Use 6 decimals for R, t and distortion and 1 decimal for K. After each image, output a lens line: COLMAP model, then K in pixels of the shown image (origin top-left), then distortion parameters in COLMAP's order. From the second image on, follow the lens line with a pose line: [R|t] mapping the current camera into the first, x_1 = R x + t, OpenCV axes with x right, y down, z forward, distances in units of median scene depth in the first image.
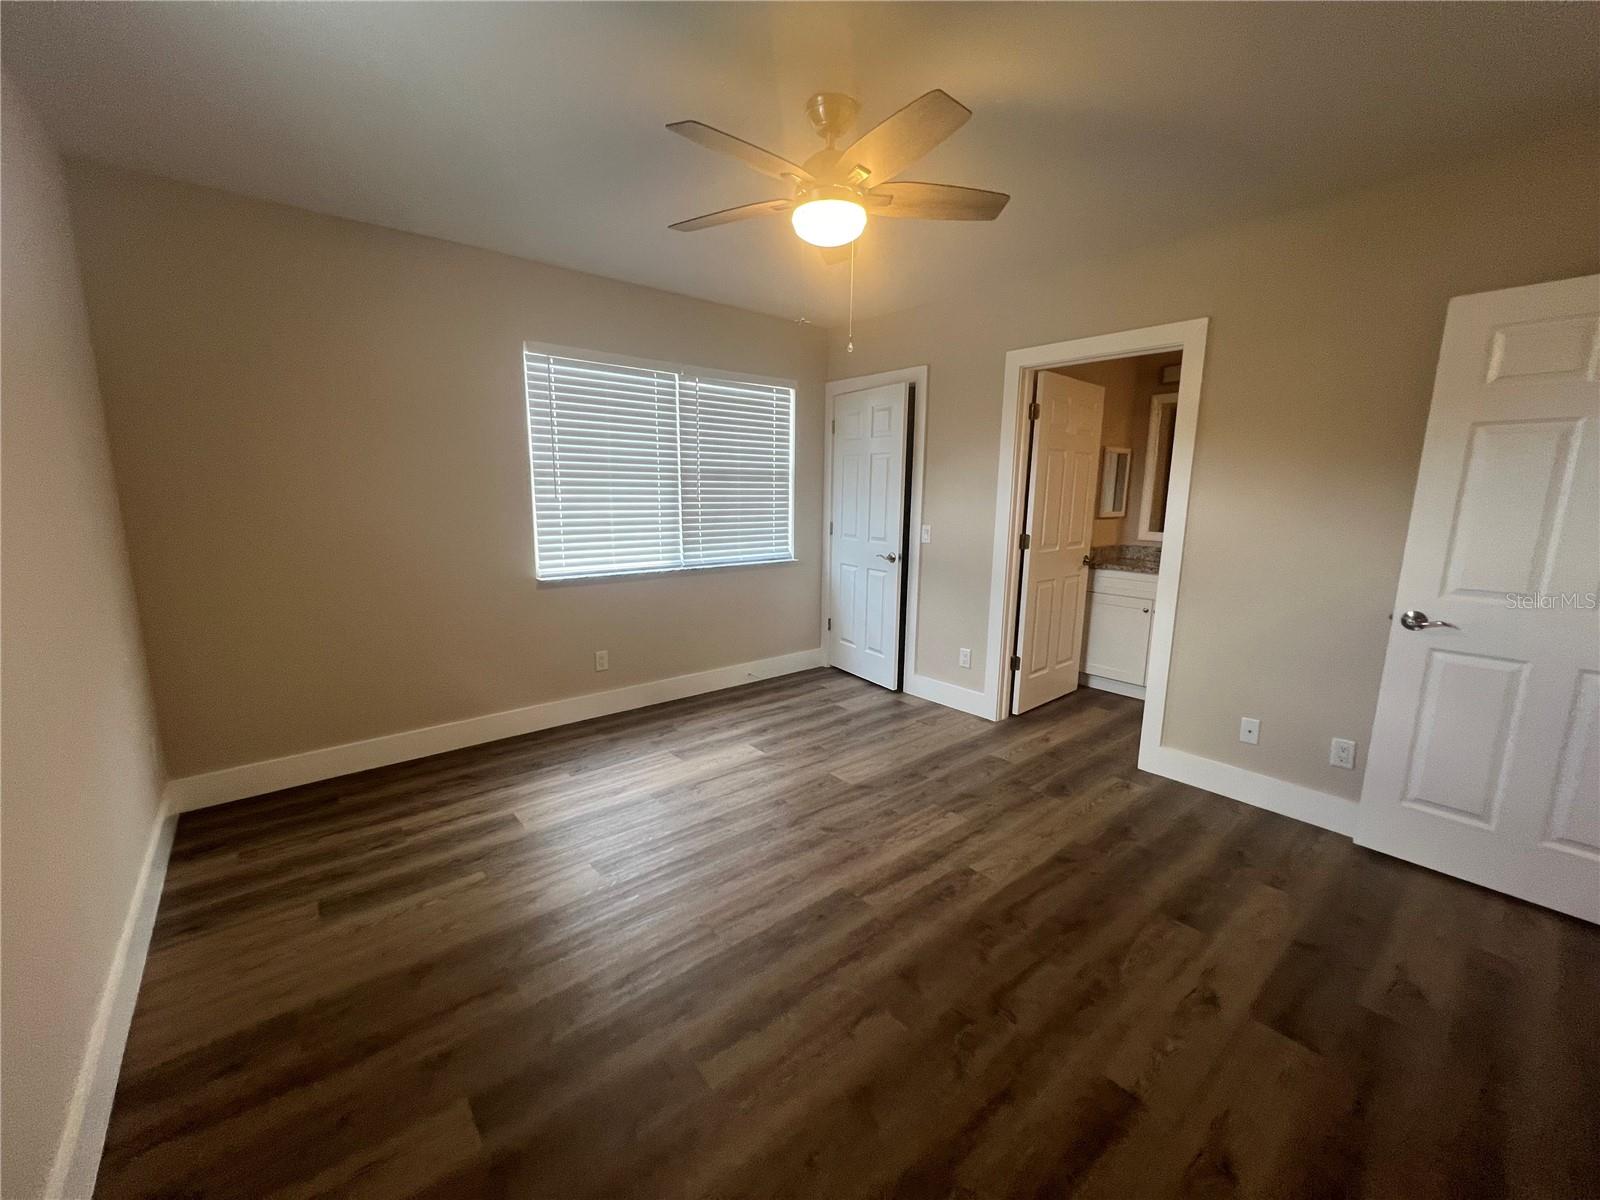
lens RADIAL K [[640.2, 0, 799.9], [0, 640.2, 601.2], [0, 0, 1]] dist [-0.002094, 0.000571]
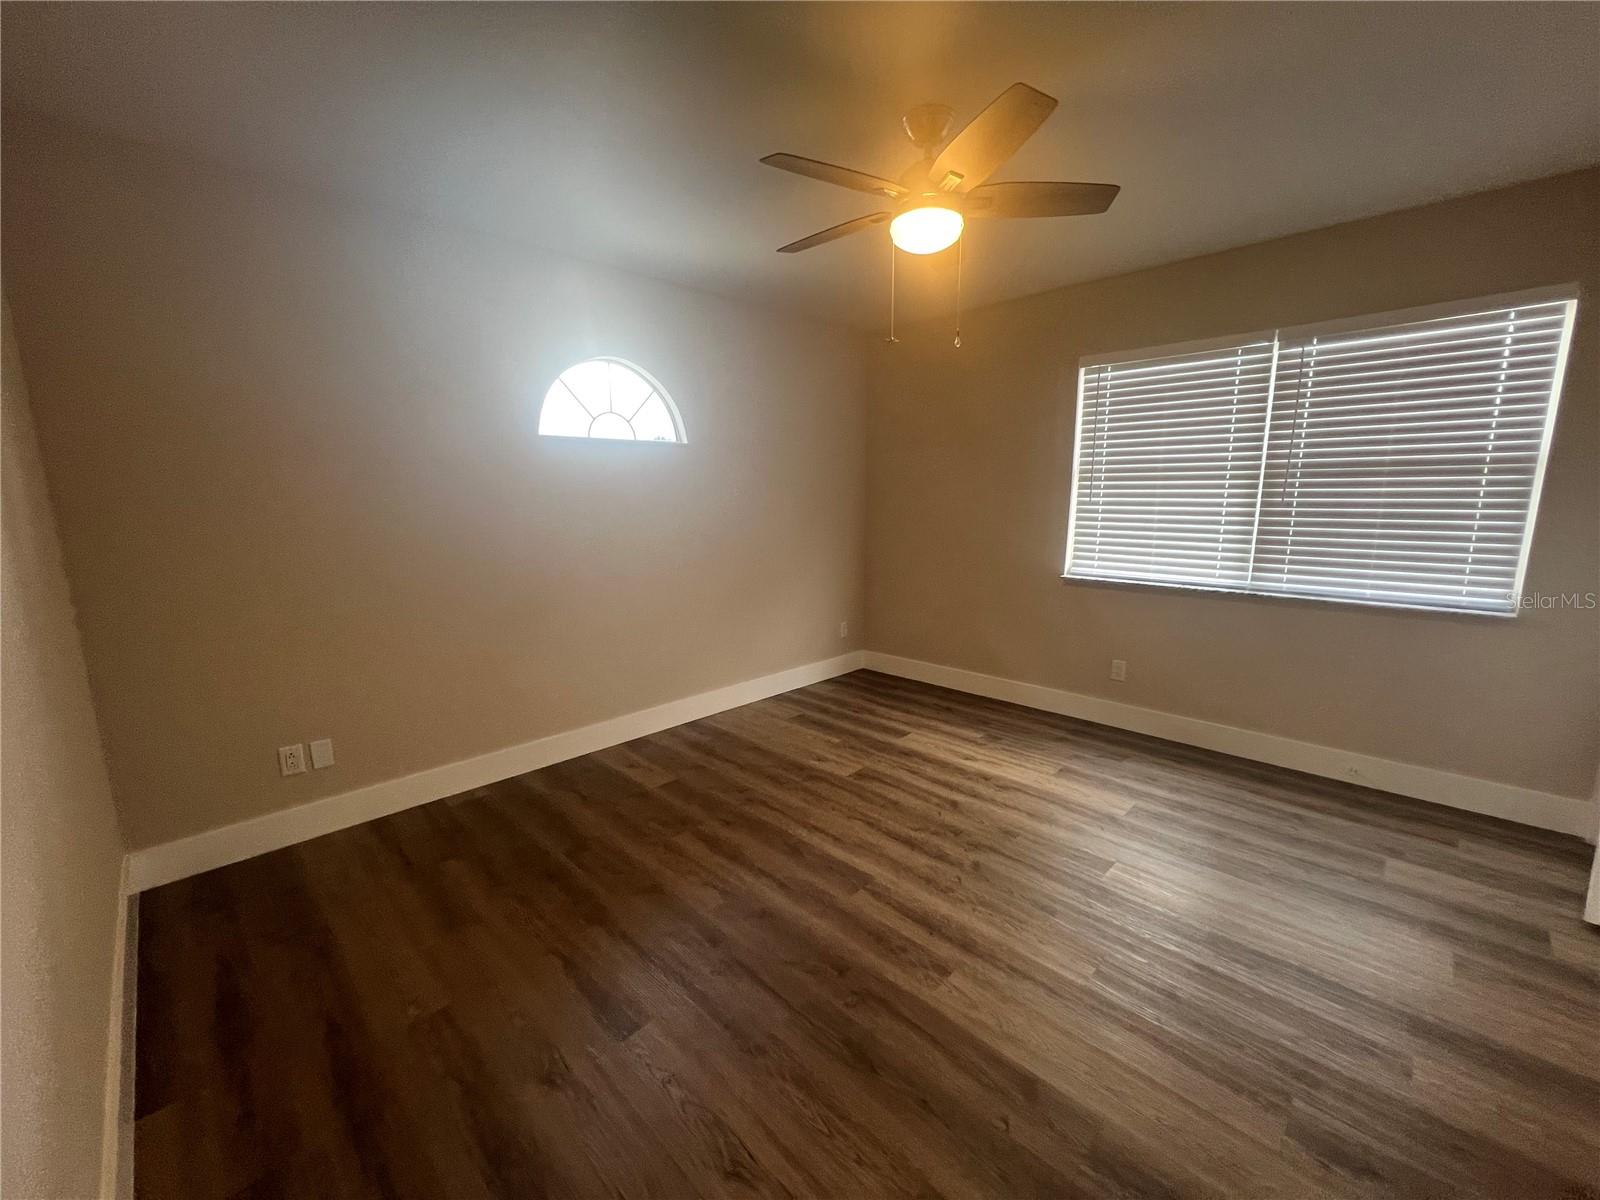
lens RADIAL K [[642.5, 0, 799.9], [0, 642.5, 601.7], [0, 0, 1]] dist [-0.002608, 0.000857]
pose [[0.085573, 0.157974, -0.983728, 0.616183], [-0.162671, 0.976317, 0.142633, -0.071288], [0.982963, 0.147818, 0.109244, 0.427974]]
